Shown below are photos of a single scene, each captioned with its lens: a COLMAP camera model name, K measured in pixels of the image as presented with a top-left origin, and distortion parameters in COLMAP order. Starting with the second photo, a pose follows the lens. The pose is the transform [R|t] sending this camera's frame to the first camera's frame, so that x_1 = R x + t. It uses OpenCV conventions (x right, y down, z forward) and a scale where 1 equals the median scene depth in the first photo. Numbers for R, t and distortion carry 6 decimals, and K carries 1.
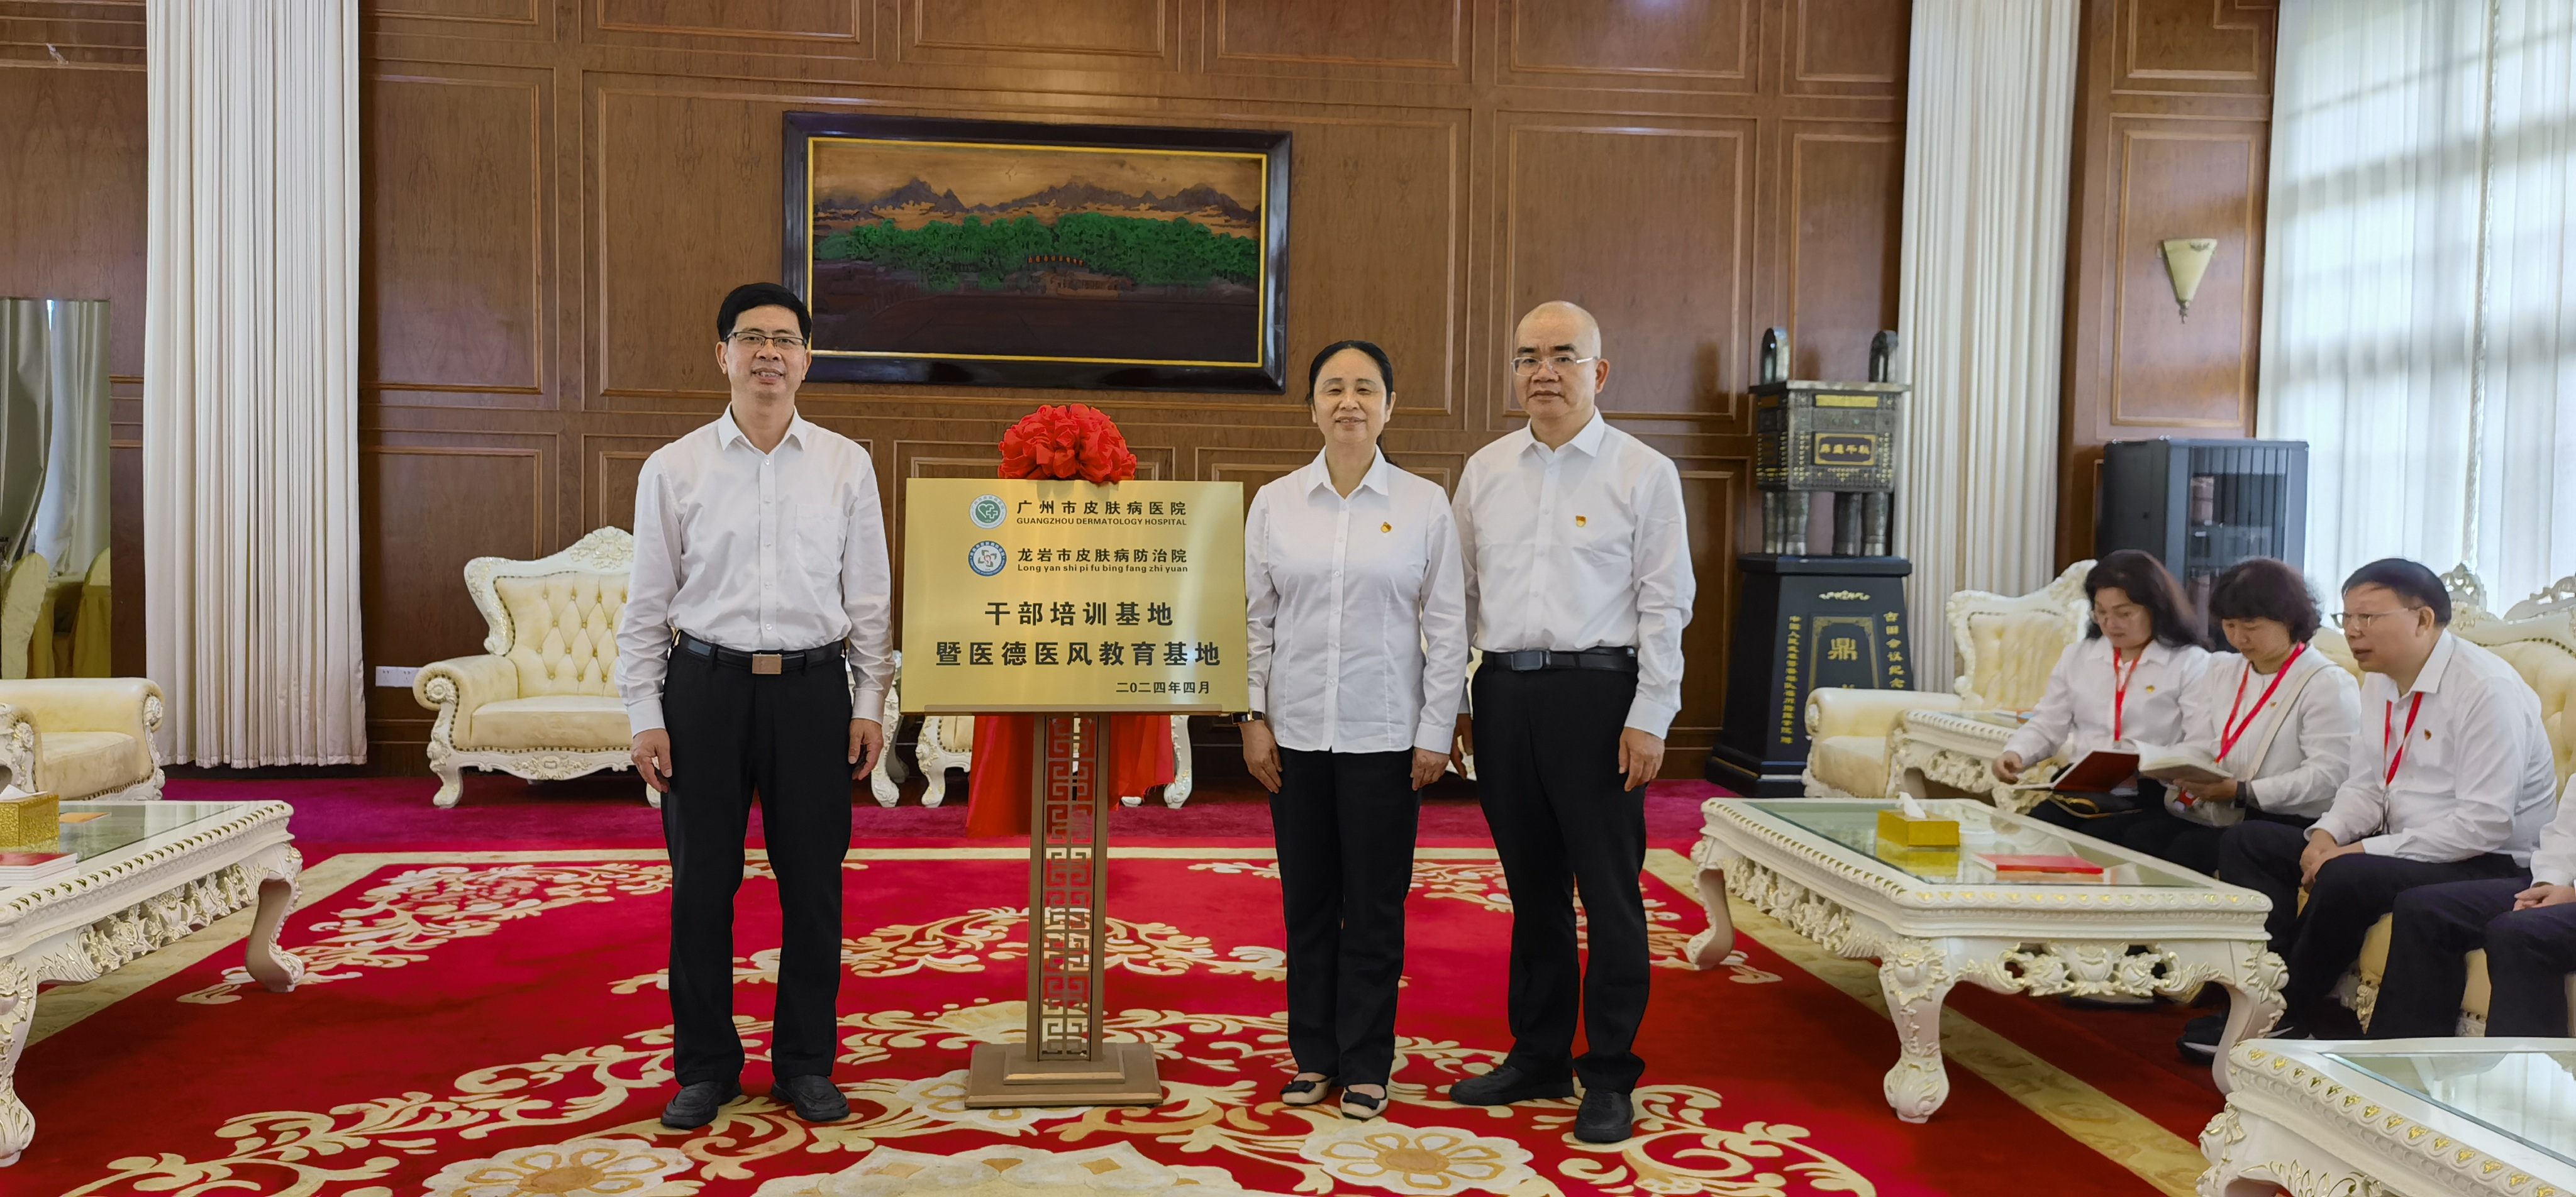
lens RADIAL K [[1915.3, 0, 1288.0], [0, 1915.3, 598.5], [0, 0, 1]] dist [0.075927, 0.001005]
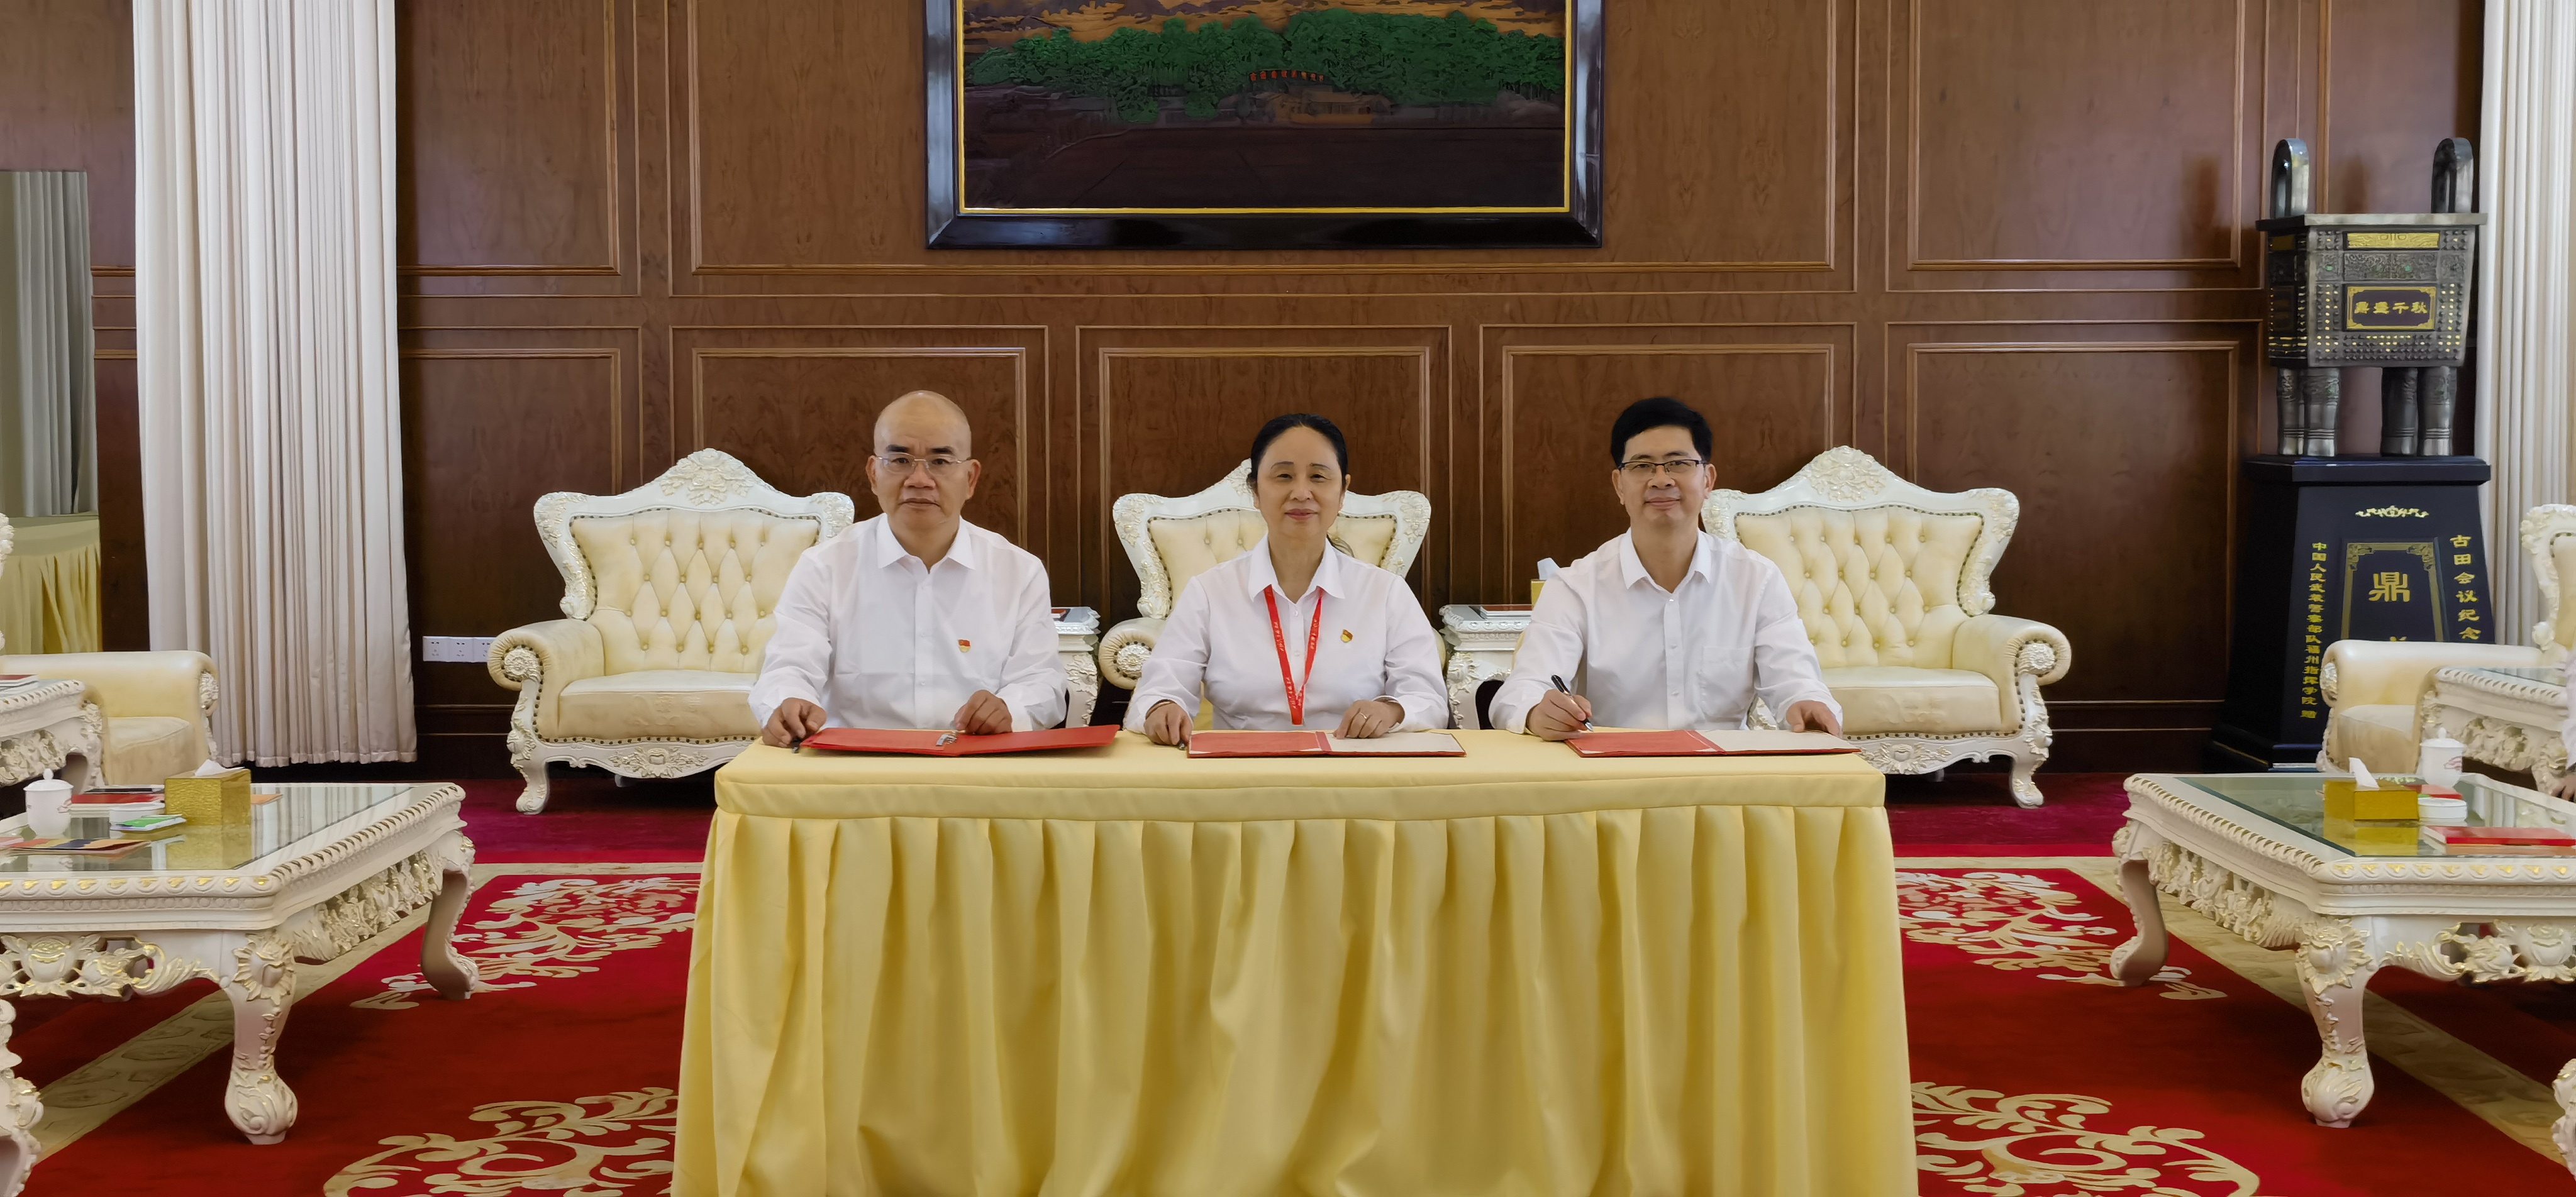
lens RADIAL K [[3088.6, 0, 1288.0], [0, 3088.6, 598.5], [0, 0, 1]] dist [0.060915, 0.011968]
pose [[0.994045, -0.013711, -0.108104, 0.005479], [0.016299, 0.999600, 0.023096, -0.002938], [0.107744, -0.024721, 0.993871, -0.196680]]
